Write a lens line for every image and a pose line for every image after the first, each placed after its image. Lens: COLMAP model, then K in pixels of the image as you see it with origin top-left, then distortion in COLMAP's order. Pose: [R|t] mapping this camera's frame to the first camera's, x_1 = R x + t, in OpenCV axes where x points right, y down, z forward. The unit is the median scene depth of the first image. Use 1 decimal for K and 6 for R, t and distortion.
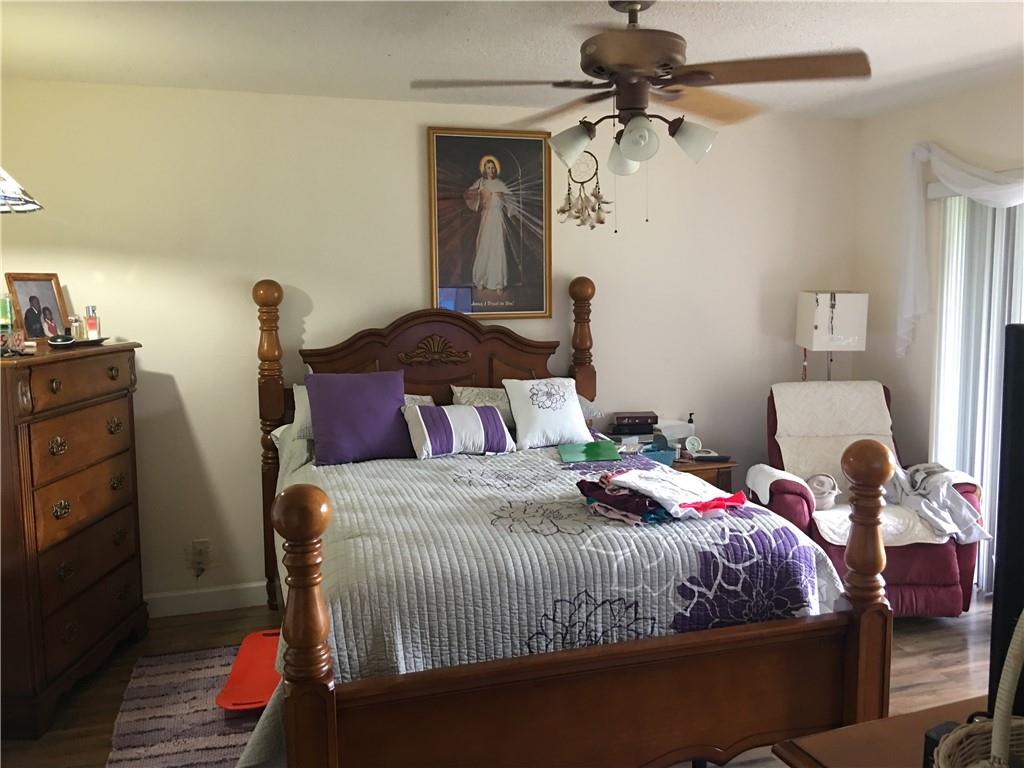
lens RADIAL K [[867.6, 0, 511.5], [0, 867.6, 384.2], [0, 0, 1]] dist [-0.009508, -0.004768]
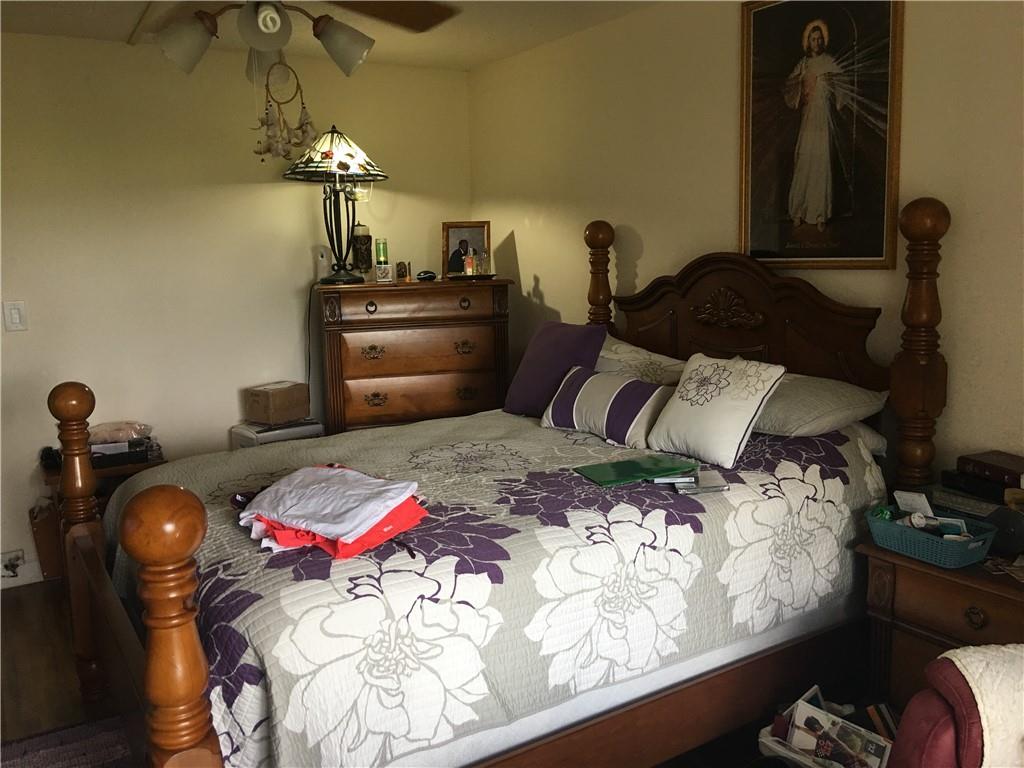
lens RADIAL K [[867.6, 0, 512.1], [0, 867.6, 384.9], [0, 0, 1]] dist [-0.009508, -0.004768]
pose [[0.262383, 0.154065, -0.952586, 0.584783], [-0.081693, 0.987175, 0.137157, -0.059658], [0.961500, 0.041832, 0.271604, 0.606500]]
